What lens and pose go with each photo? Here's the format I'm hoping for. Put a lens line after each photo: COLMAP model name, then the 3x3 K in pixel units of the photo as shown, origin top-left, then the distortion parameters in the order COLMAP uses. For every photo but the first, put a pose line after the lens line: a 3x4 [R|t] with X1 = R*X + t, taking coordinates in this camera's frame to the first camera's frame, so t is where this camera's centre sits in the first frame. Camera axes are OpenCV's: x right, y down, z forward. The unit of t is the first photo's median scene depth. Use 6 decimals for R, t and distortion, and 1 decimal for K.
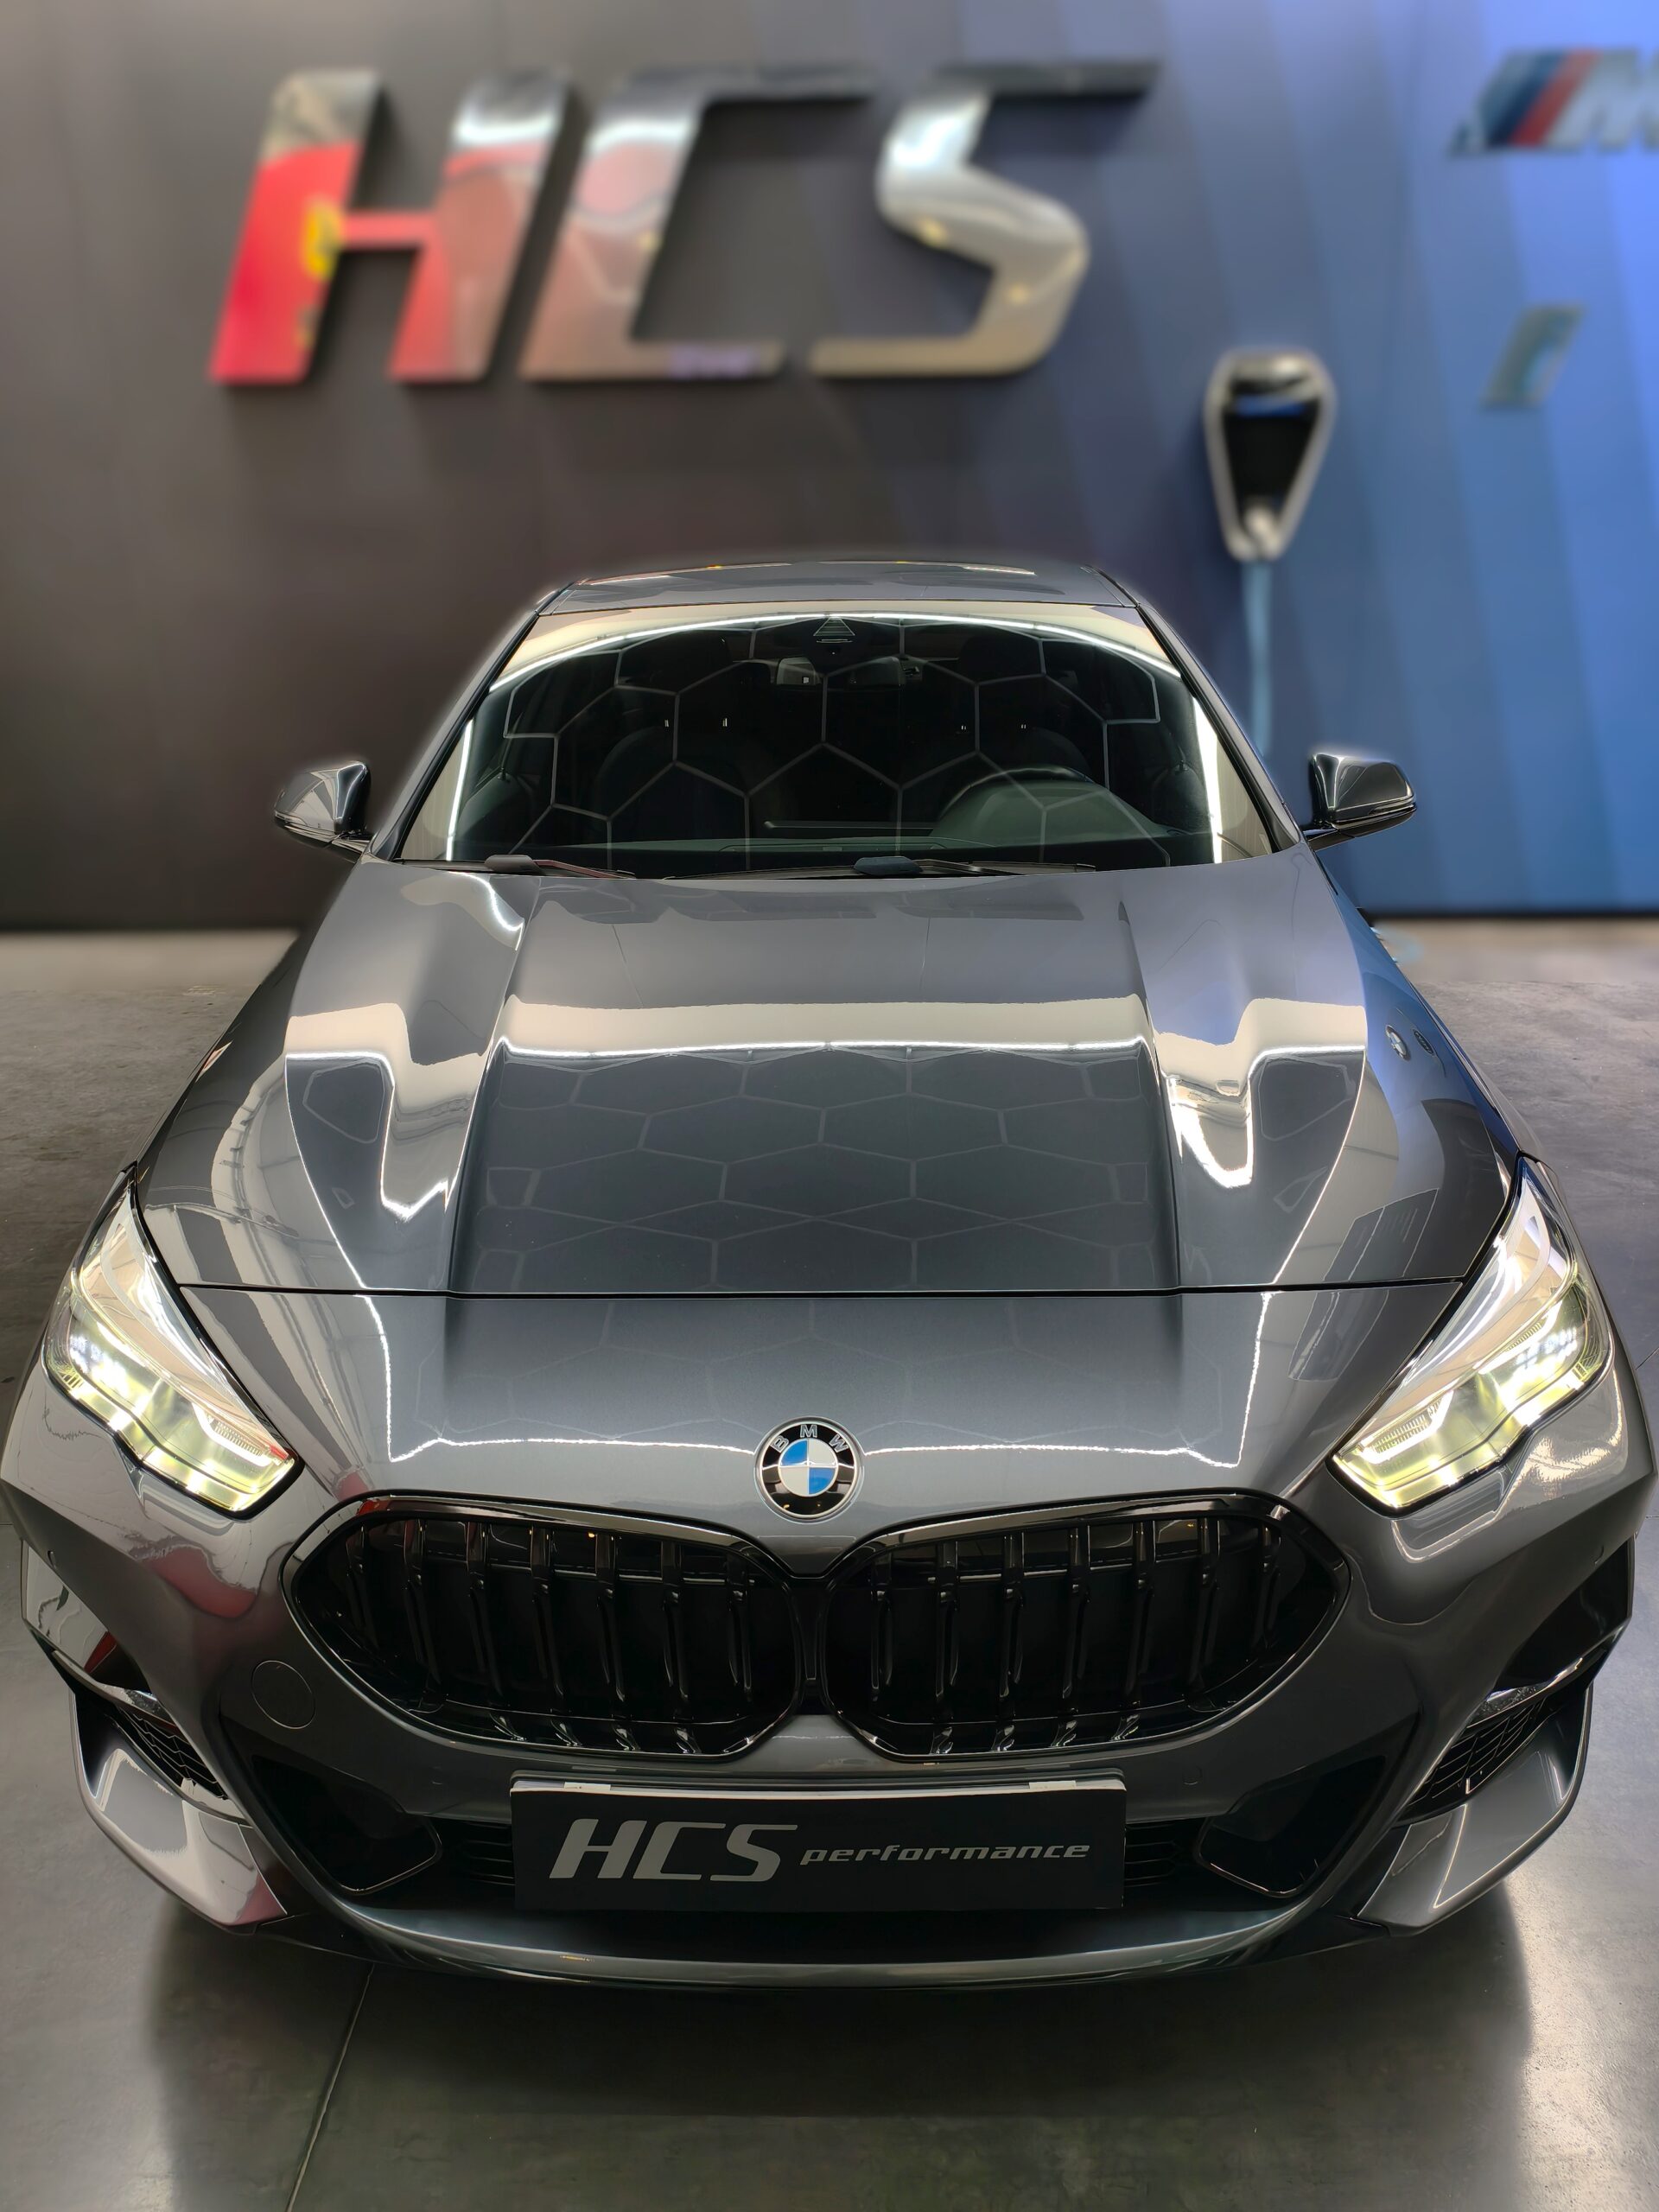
lens RADIAL K [[1487.8, 0, 851.3], [0, 1487.8, 1096.5], [0, 0, 1]] dist [0.047375, -0.066270]
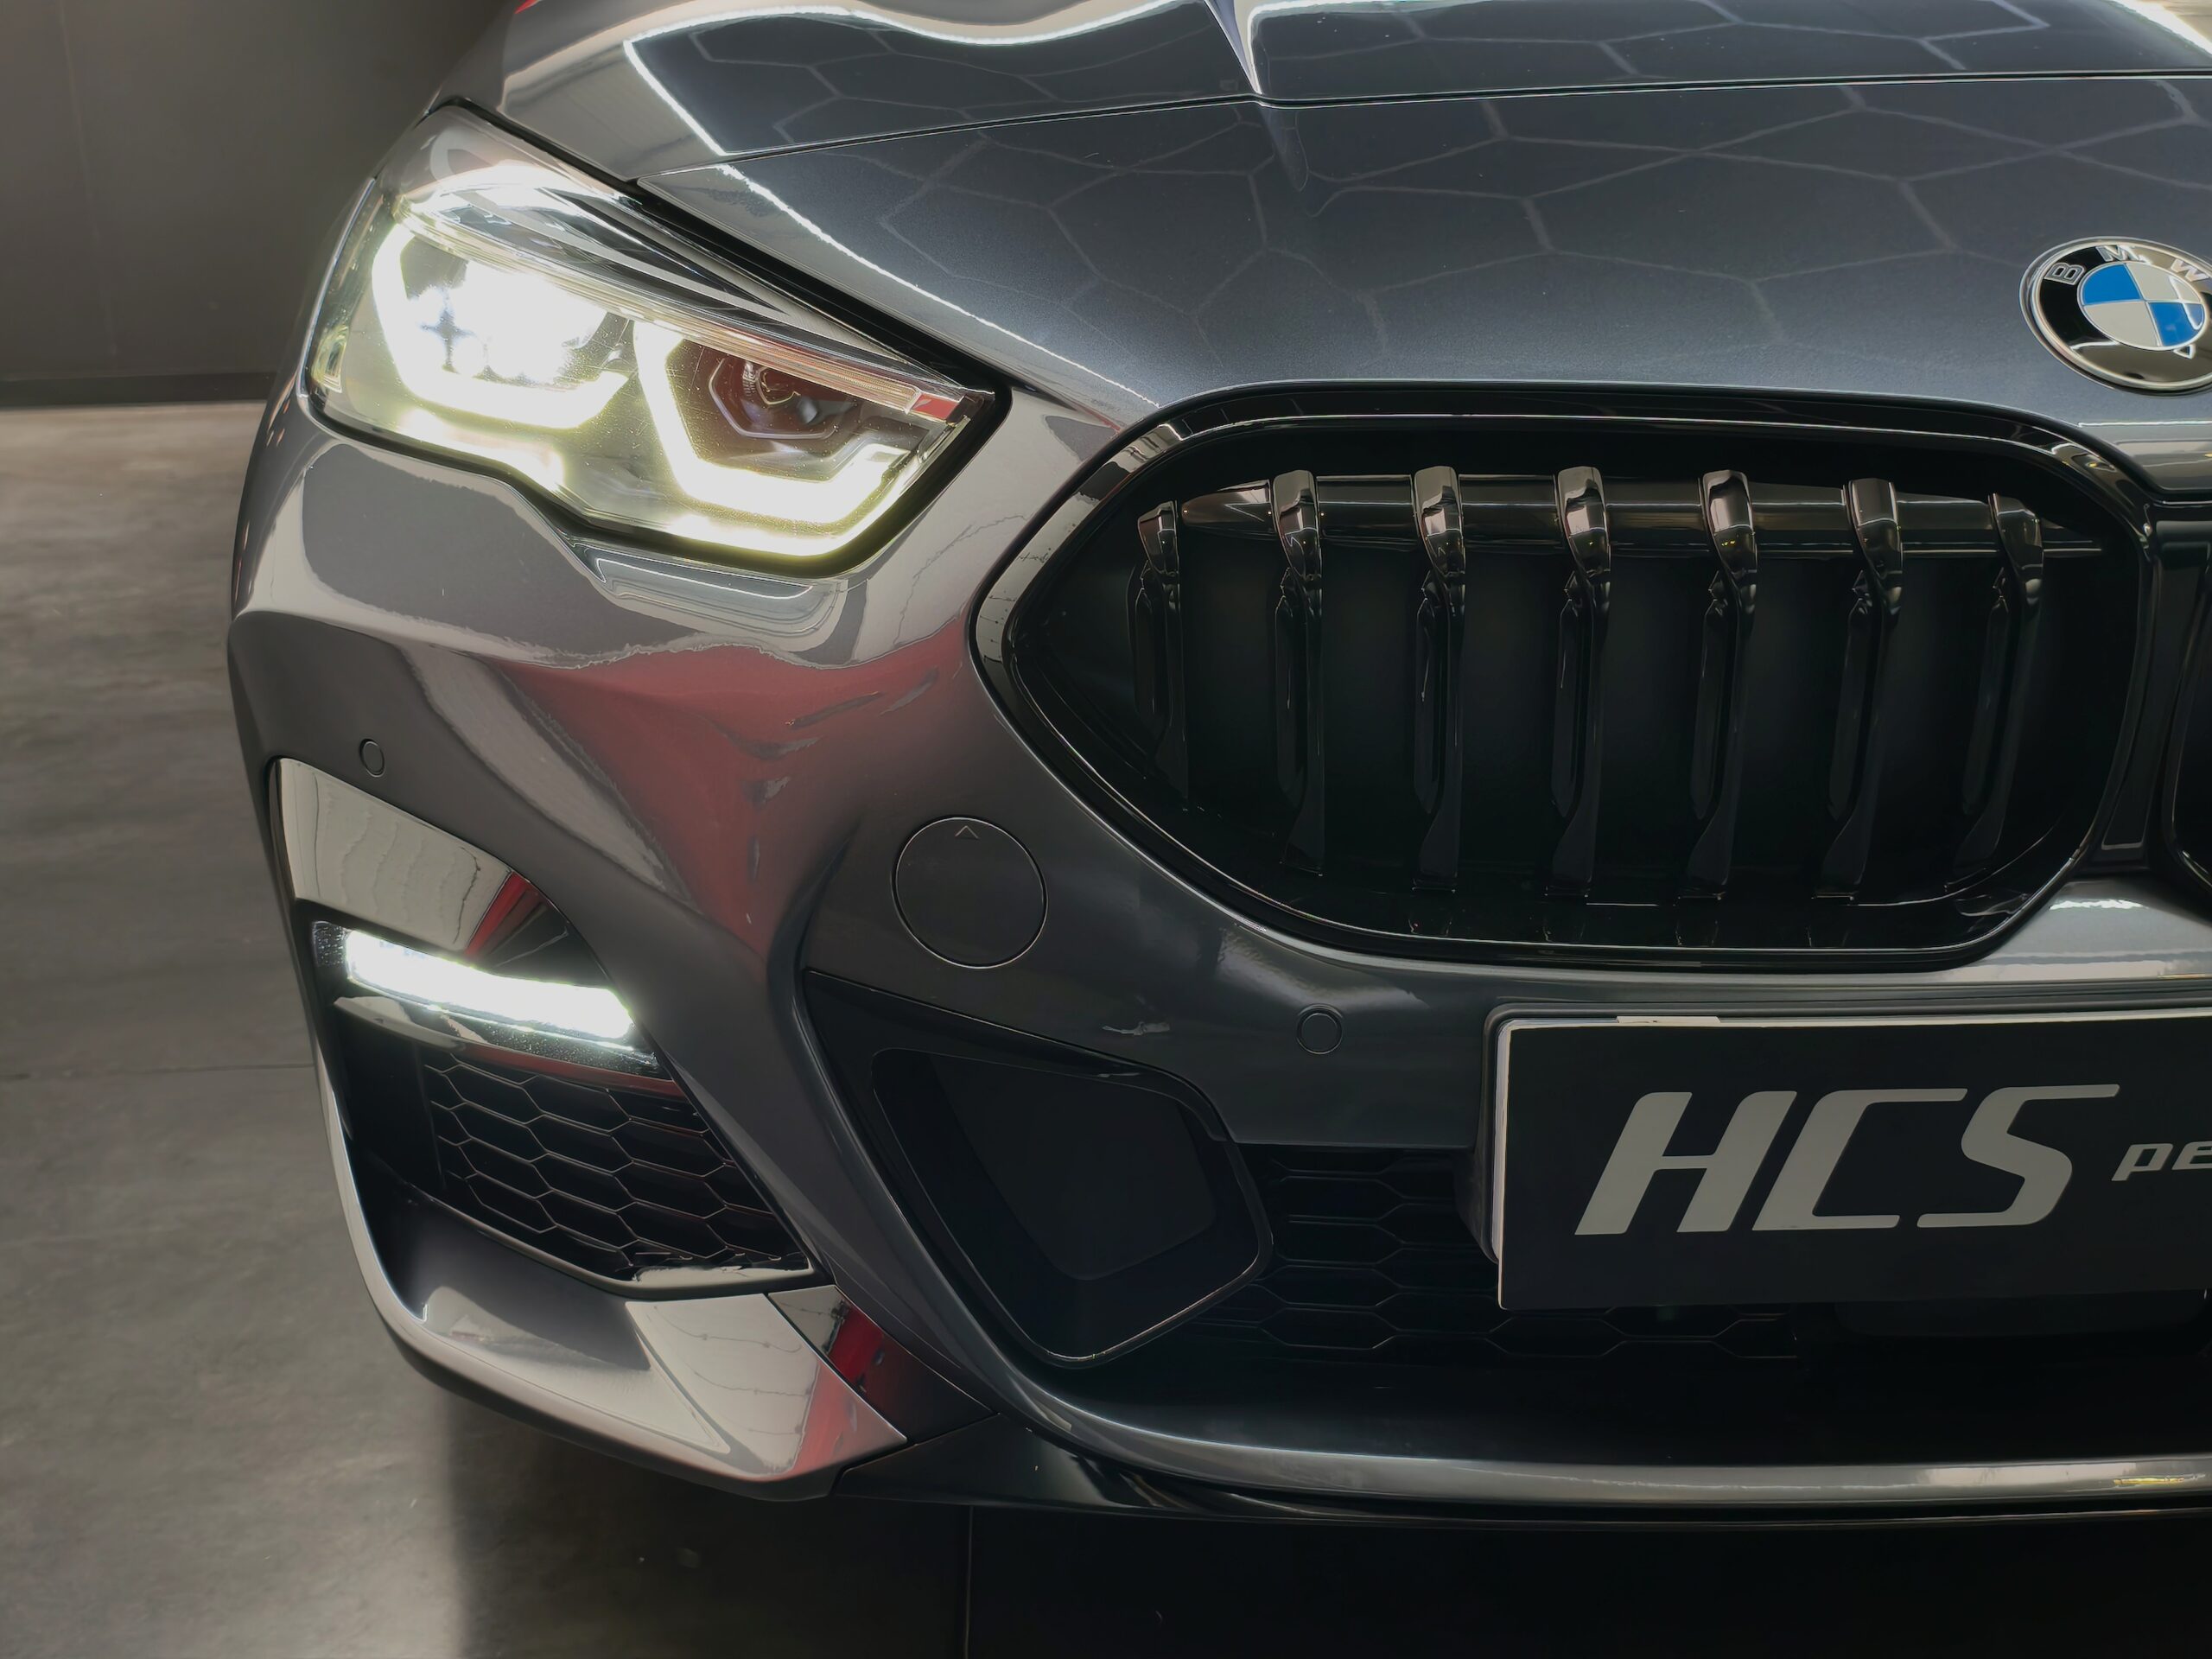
lens RADIAL K [[2307.1, 0, 1097.5], [0, 2307.1, 834.9], [0, 0, 1]] dist [-0.002849, -0.046766]
pose [[0.998975, -0.020868, 0.040173, -0.378649], [0.021743, 0.999533, -0.021468, 0.410691], [-0.039706, 0.022320, 0.998962, 0.286167]]
